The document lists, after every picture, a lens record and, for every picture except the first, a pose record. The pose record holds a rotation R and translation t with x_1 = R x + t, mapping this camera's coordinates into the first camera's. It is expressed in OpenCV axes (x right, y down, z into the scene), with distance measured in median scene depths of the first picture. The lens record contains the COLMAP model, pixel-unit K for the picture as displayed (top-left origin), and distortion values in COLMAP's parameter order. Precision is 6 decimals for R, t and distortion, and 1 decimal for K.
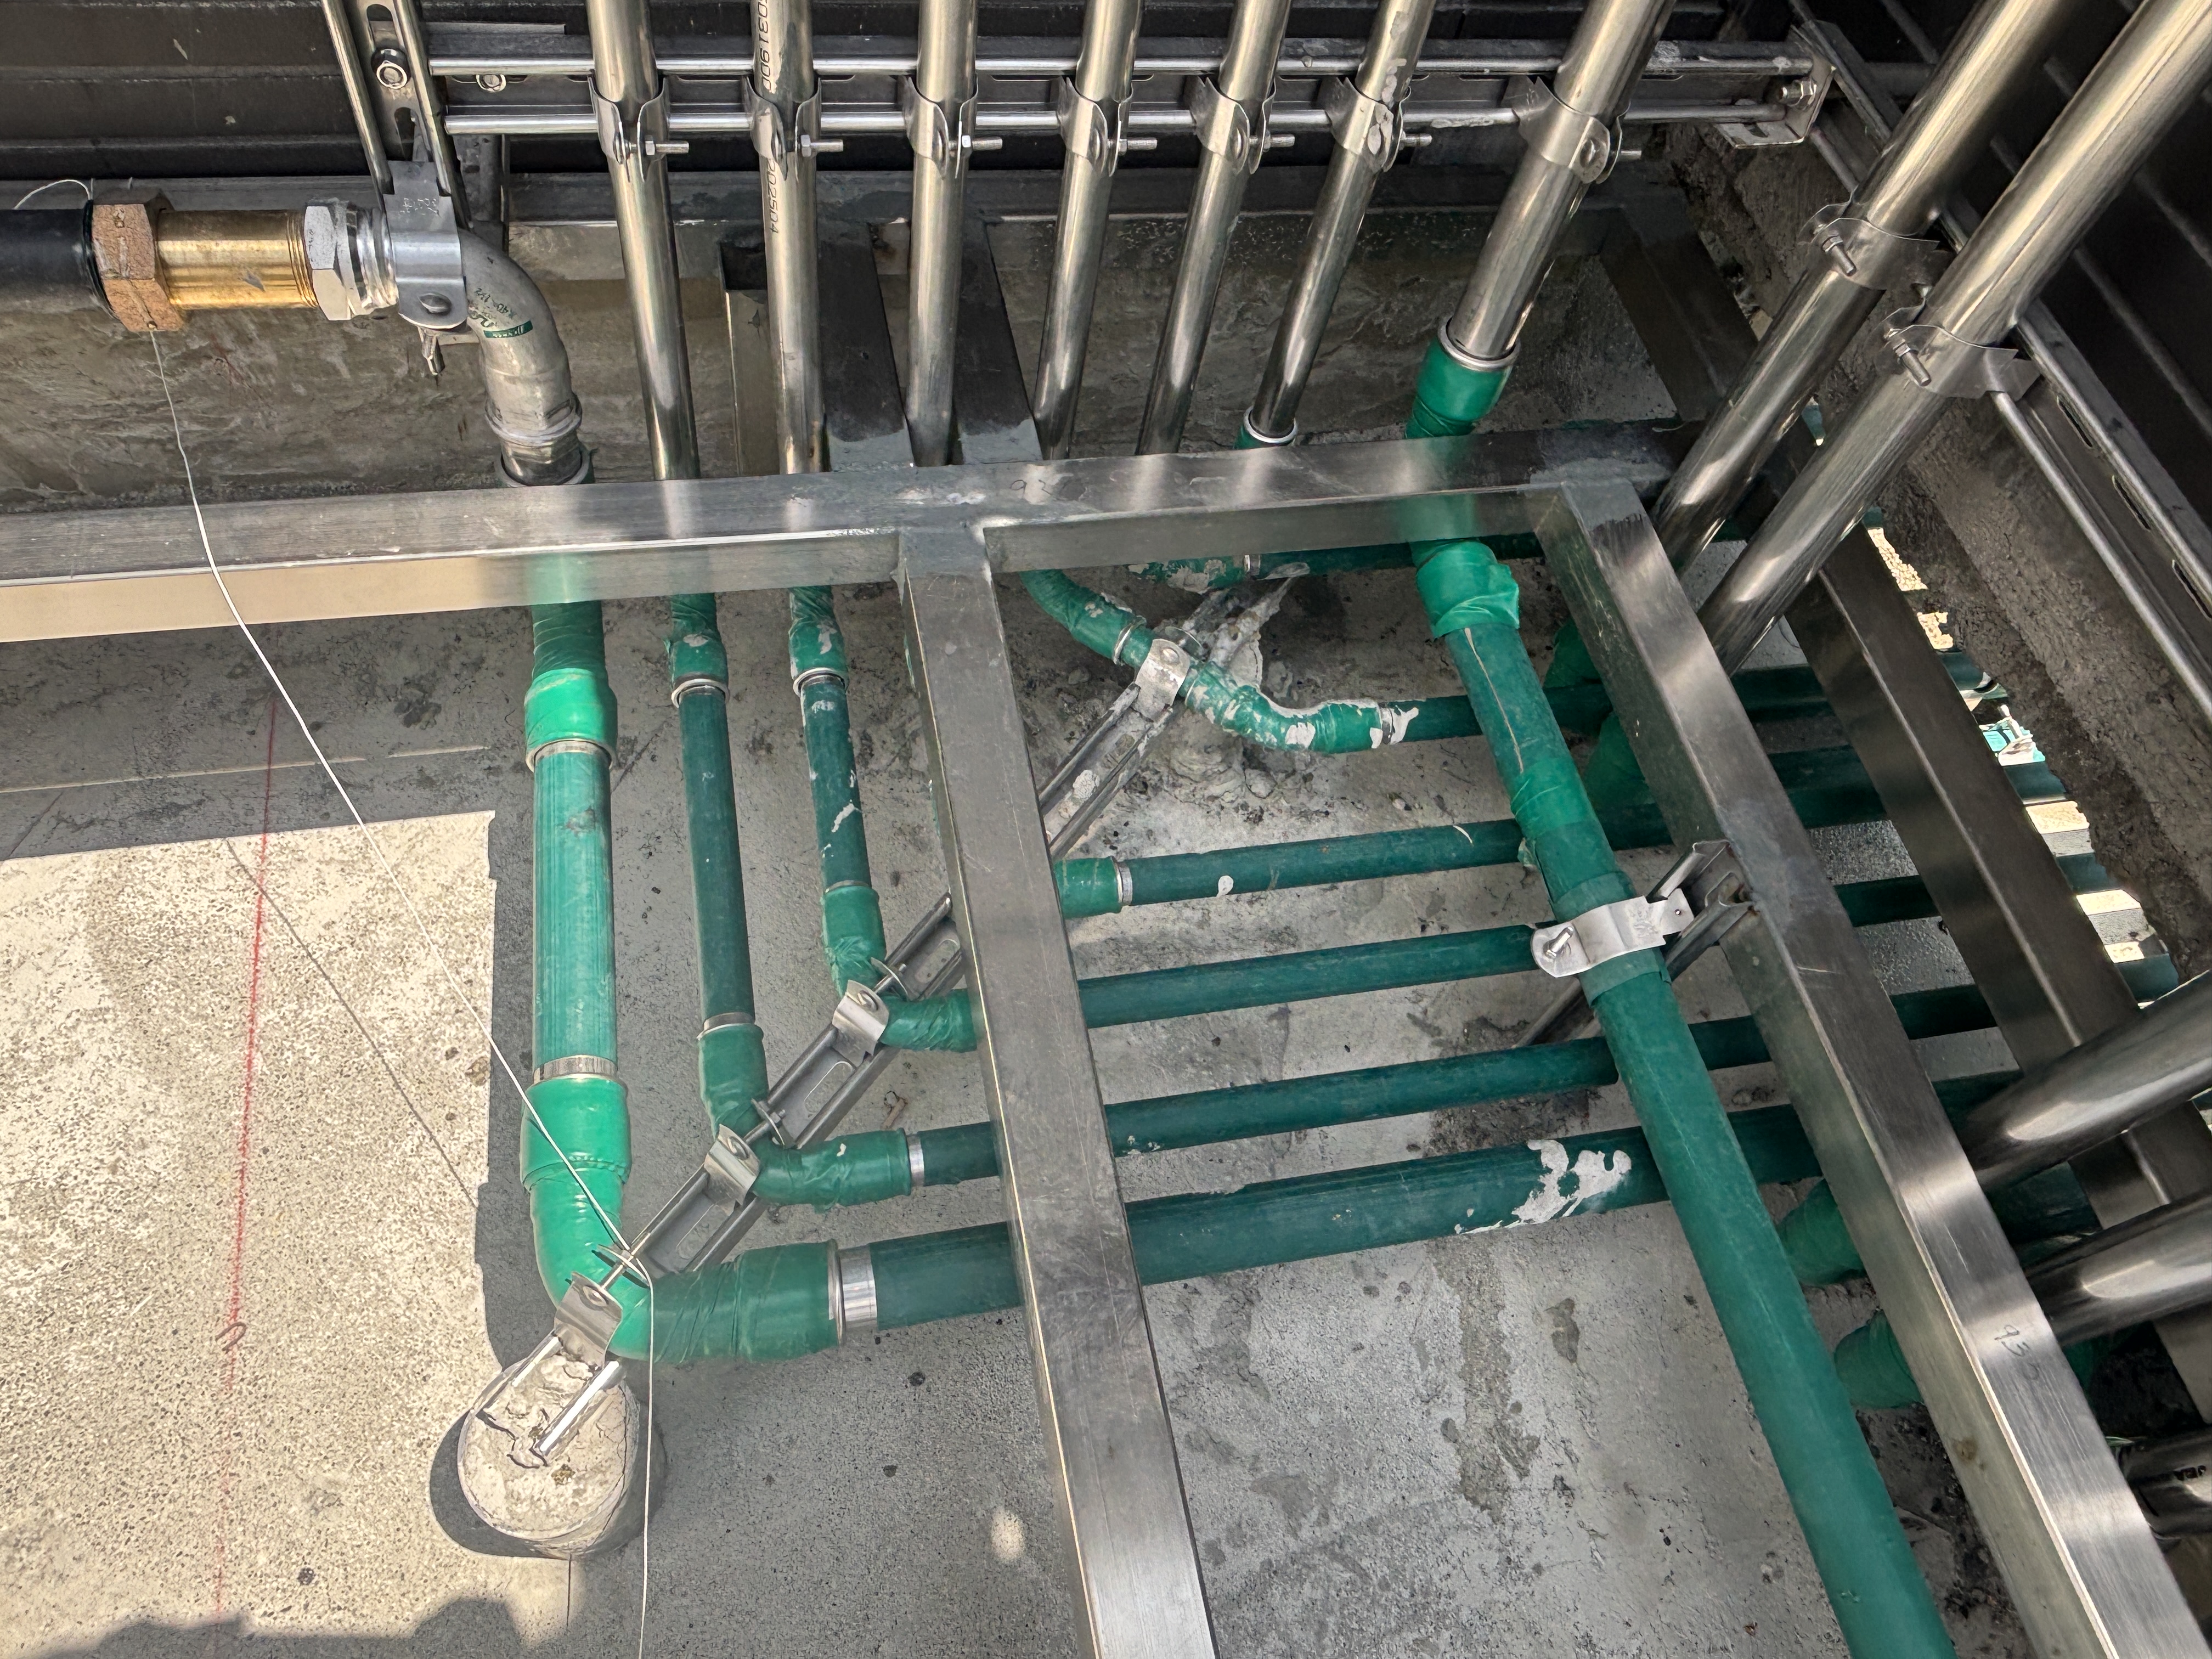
lens RADIAL K [[1545.8, 0, 1048.9], [0, 1545.8, 798.2], [0, 0, 1]] dist [-0.007650, -0.008759]
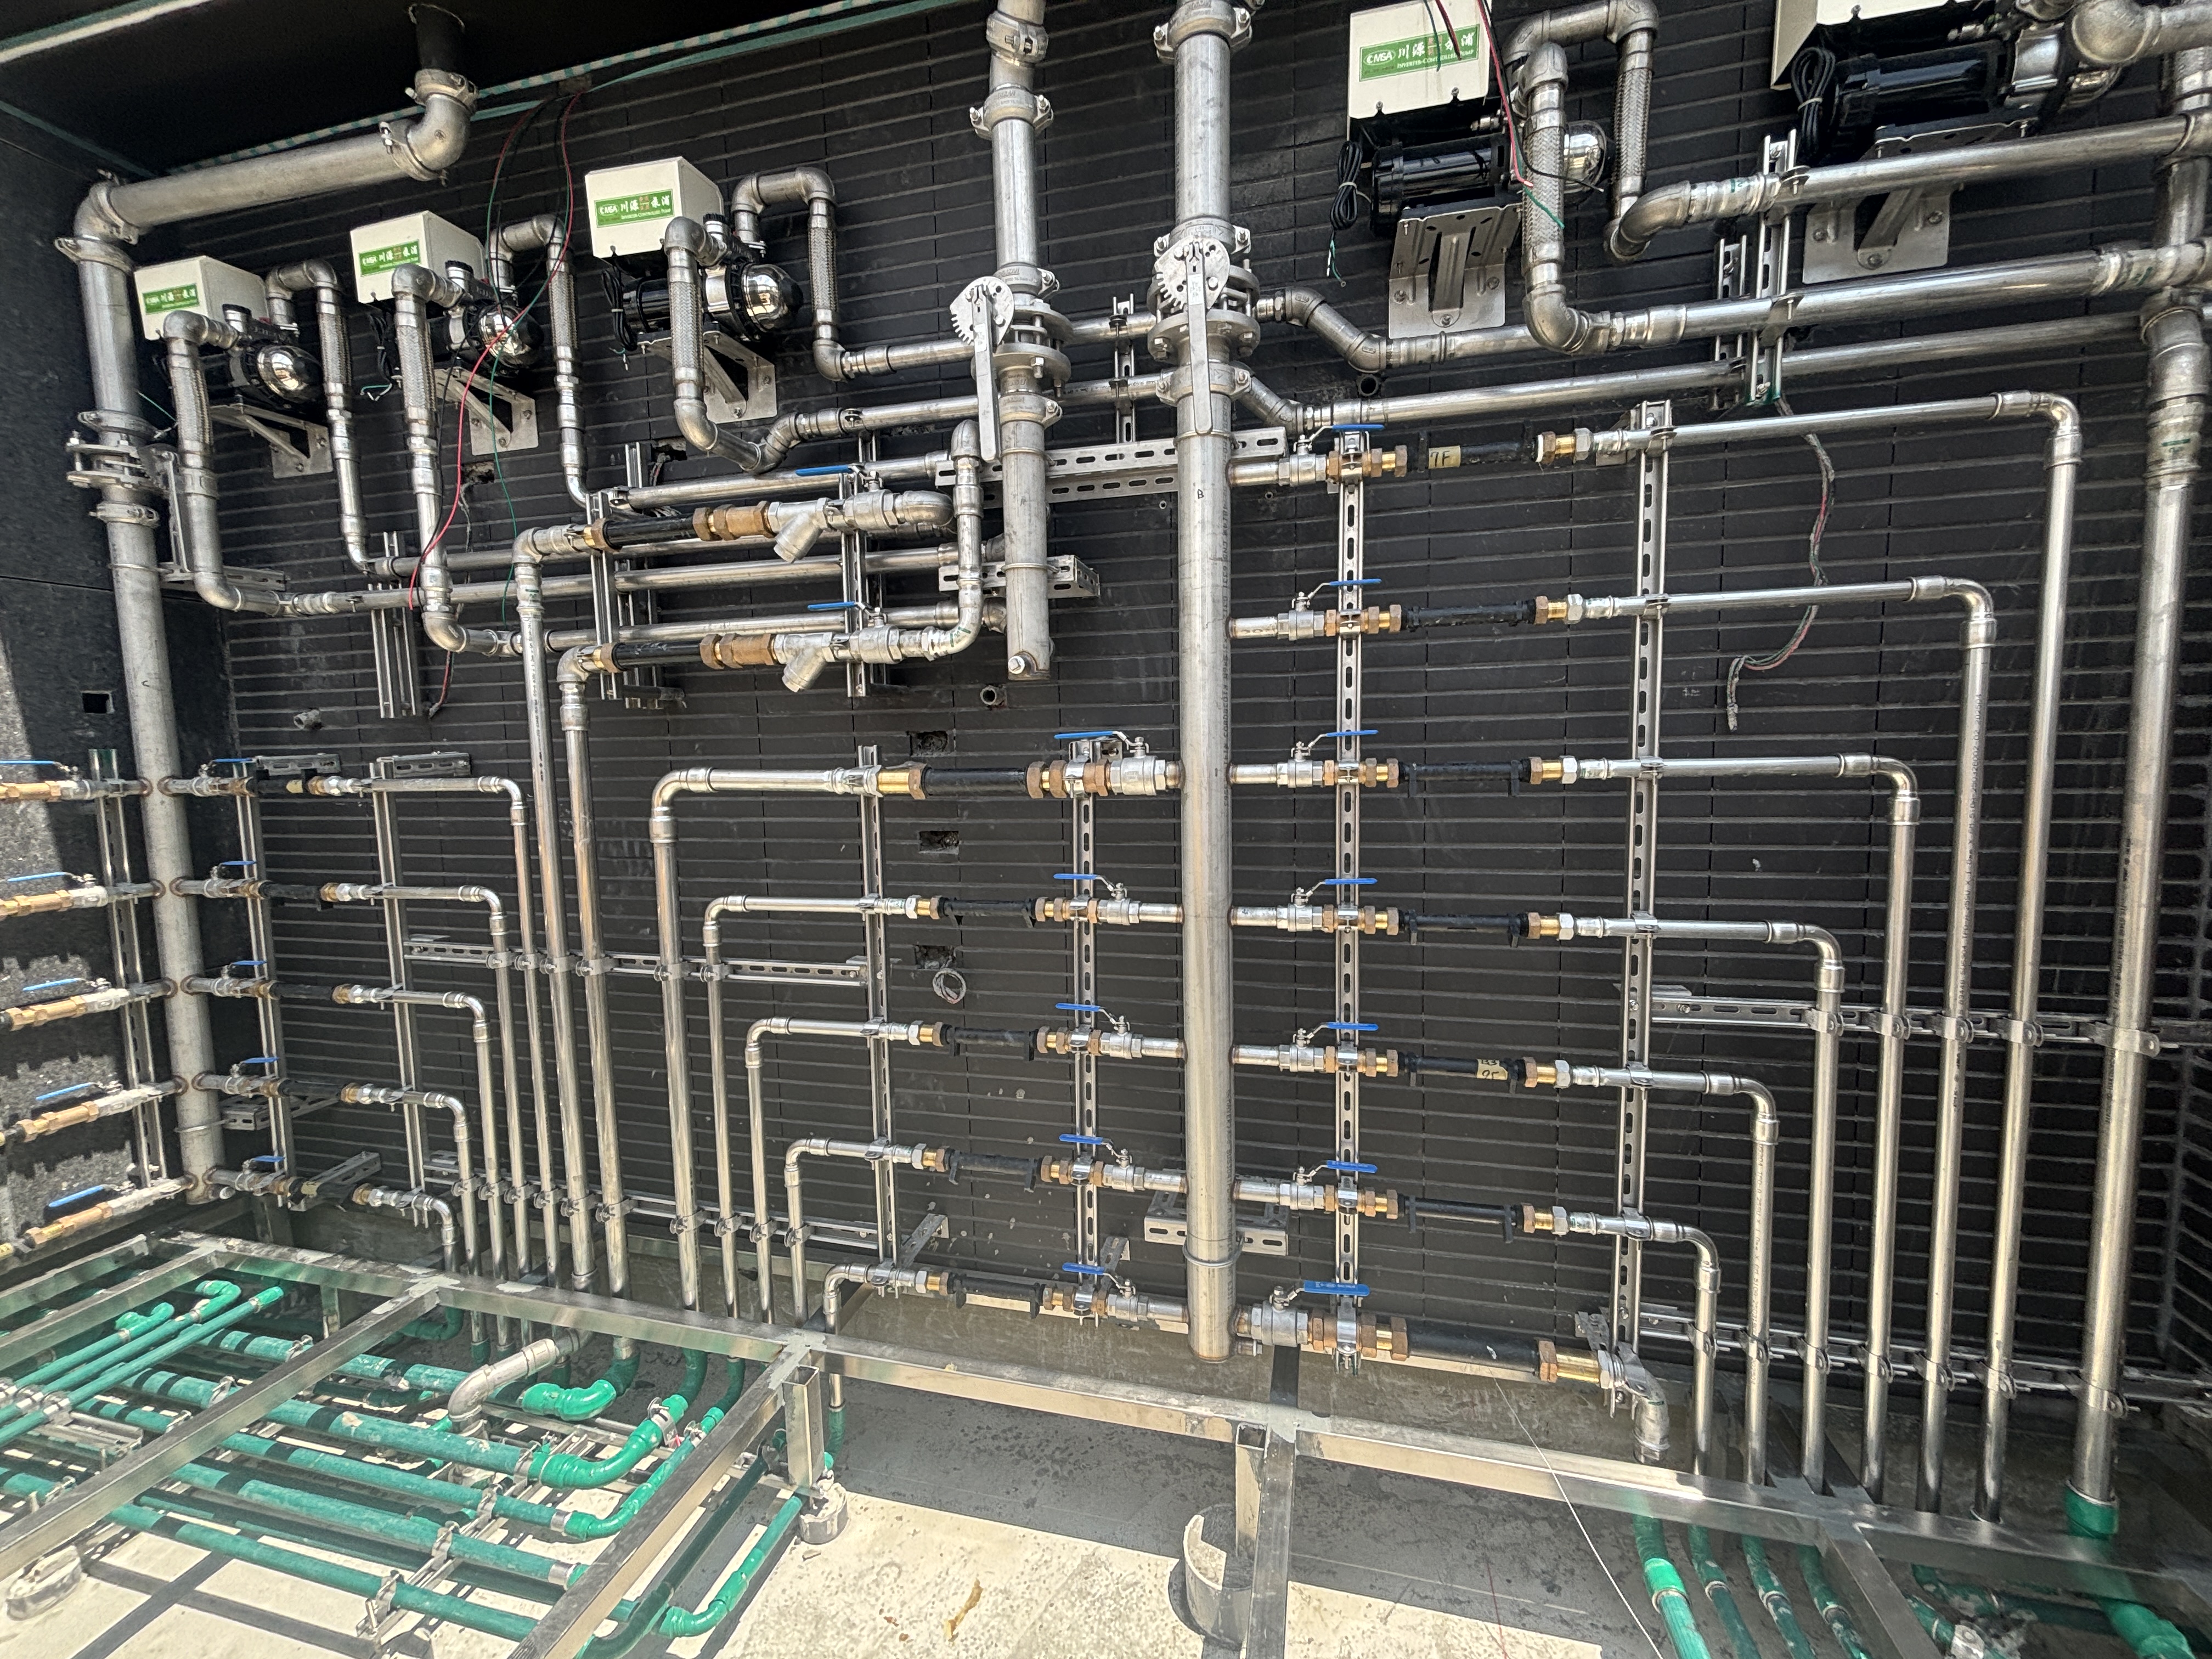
lens RADIAL K [[885.4, 0, 1110.6], [0, 885.4, 841.3], [0, 0, 1]] dist [0.001091, 0.000946]
pose [[0.892515, -0.102874, -0.439128, -0.375555], [-0.293070, 0.607785, -0.738043, 0.565327], [0.342821, 0.787410, 0.512308, -1.031170]]
